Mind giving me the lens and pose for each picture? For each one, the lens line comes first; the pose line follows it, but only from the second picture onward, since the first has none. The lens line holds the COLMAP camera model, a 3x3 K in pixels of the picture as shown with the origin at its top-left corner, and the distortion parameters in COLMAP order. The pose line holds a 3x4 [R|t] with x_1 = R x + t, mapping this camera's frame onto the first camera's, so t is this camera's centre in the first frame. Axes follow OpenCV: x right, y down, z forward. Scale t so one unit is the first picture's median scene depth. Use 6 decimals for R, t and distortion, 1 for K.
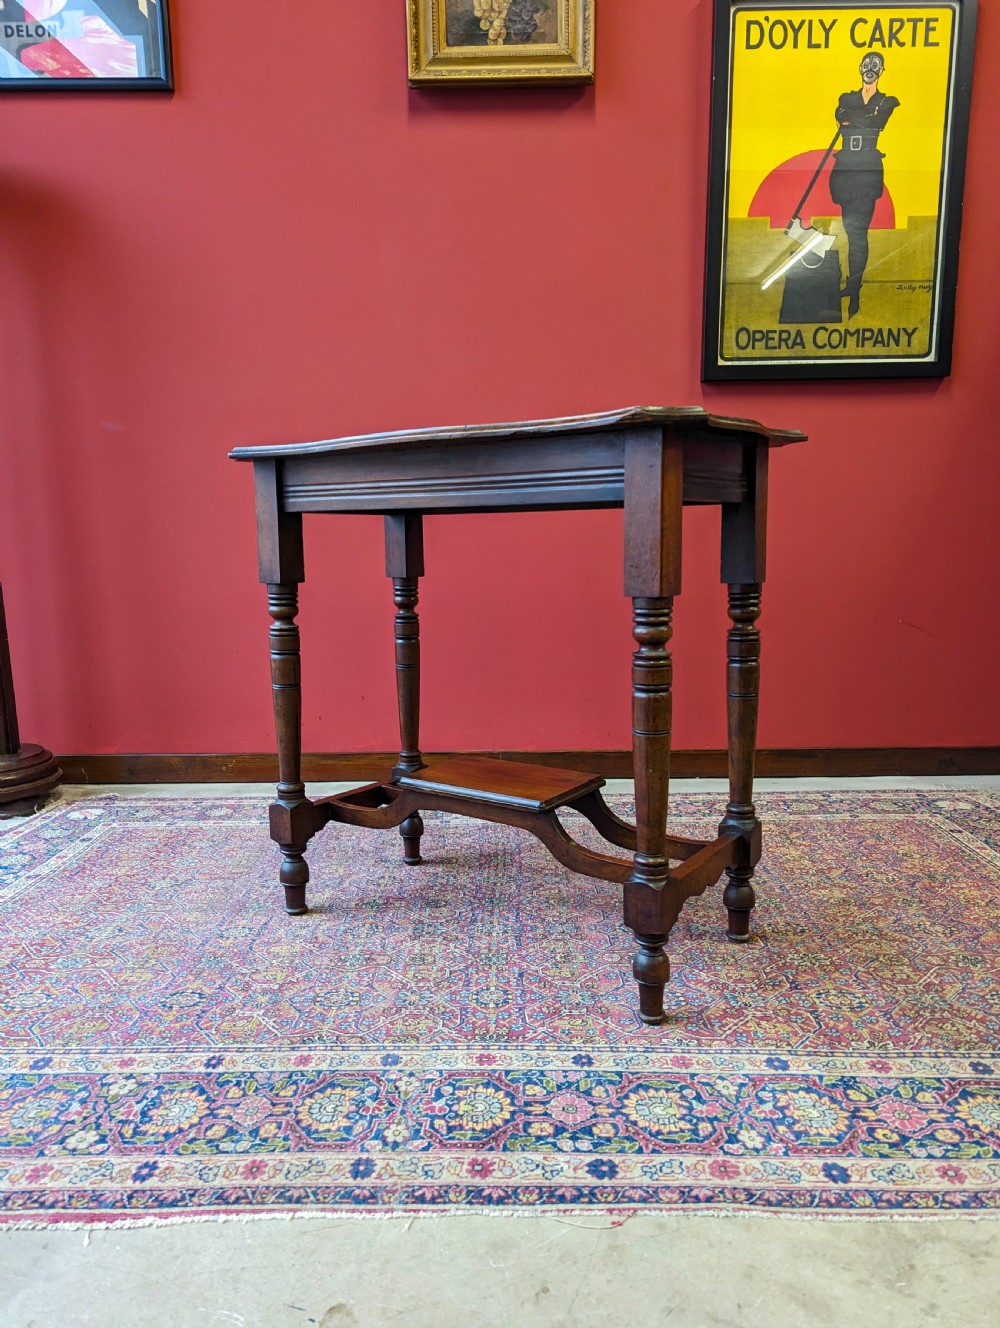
lens RADIAL K [[931.3, 0, 507.4], [0, 931.3, 681.6], [0, 0, 1]] dist [0.080988, -0.080613]
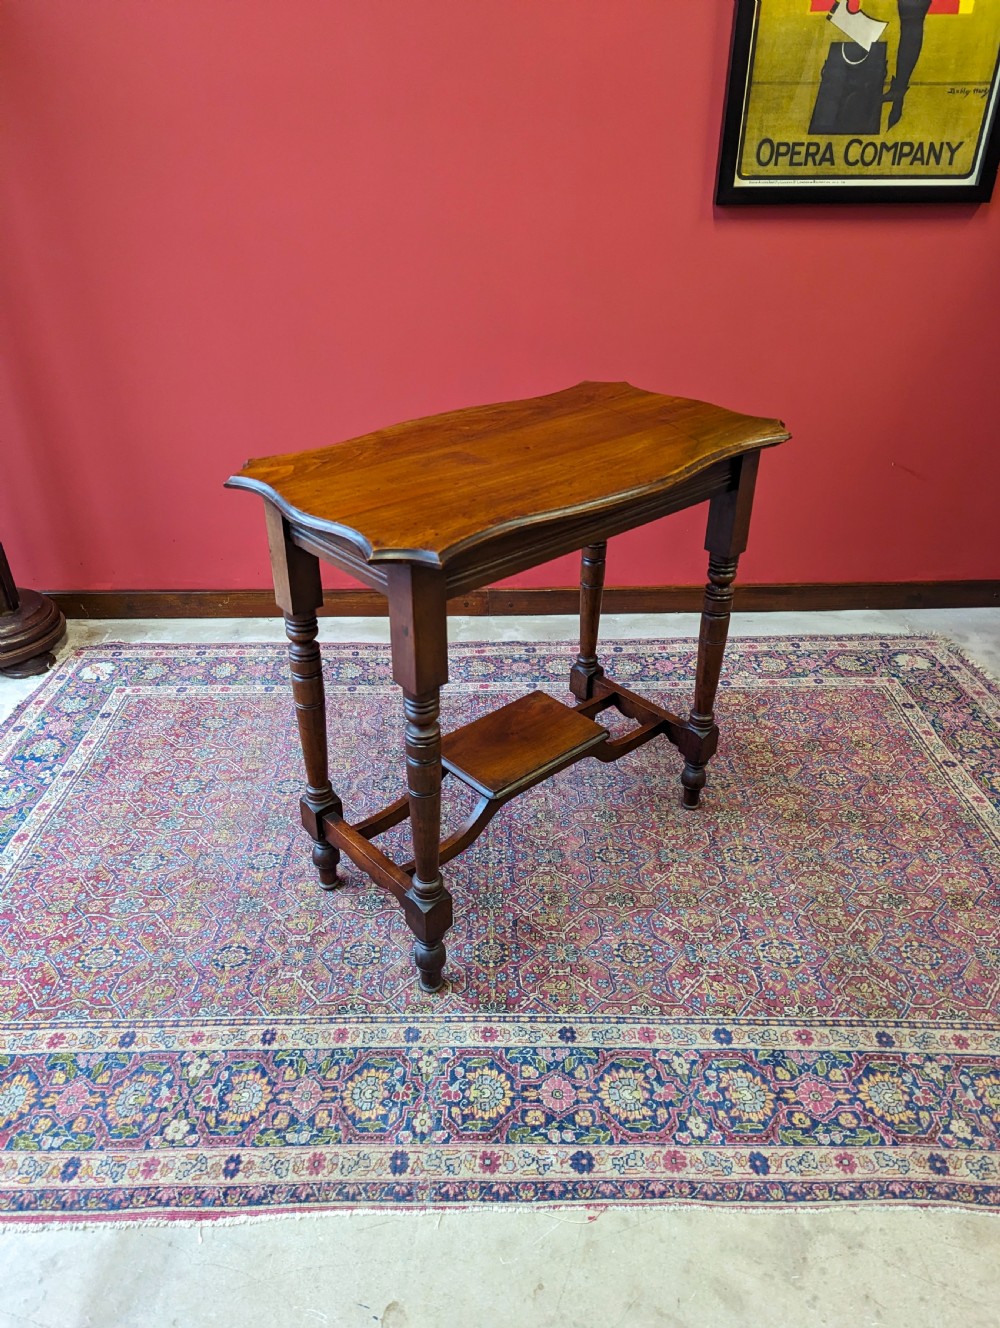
lens RADIAL K [[934.4, 0, 500.5], [0, 934.4, 651.2], [0, 0, 1]] dist [0.072148, -0.064912]
pose [[0.999801, -0.003760, 0.019574, -0.033143], [-0.003657, 0.930775, 0.365575, -0.569190], [-0.019594, -0.365574, 0.930576, 0.032774]]
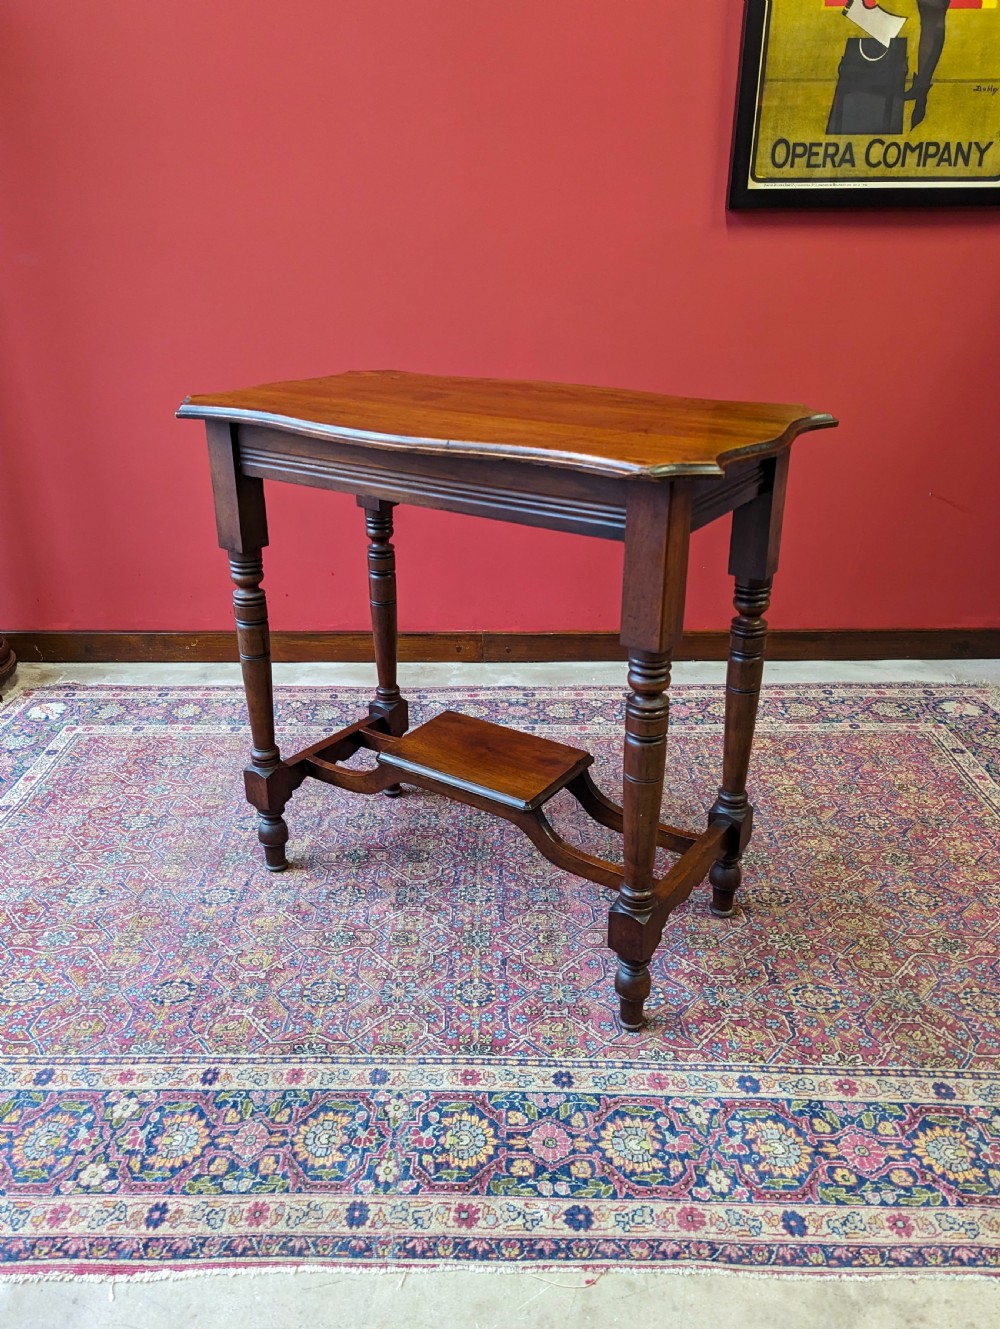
lens RADIAL K [[1019.1, 0, 487.3], [0, 1019.1, 676.4], [0, 0, 1]] dist [0.072910, -0.068412]
pose [[0.999979, 0.006405, 0.000969, -0.008632], [-0.006434, 0.964694, 0.263295, -0.358150], [0.000751, -0.263296, 0.964715, 0.019113]]
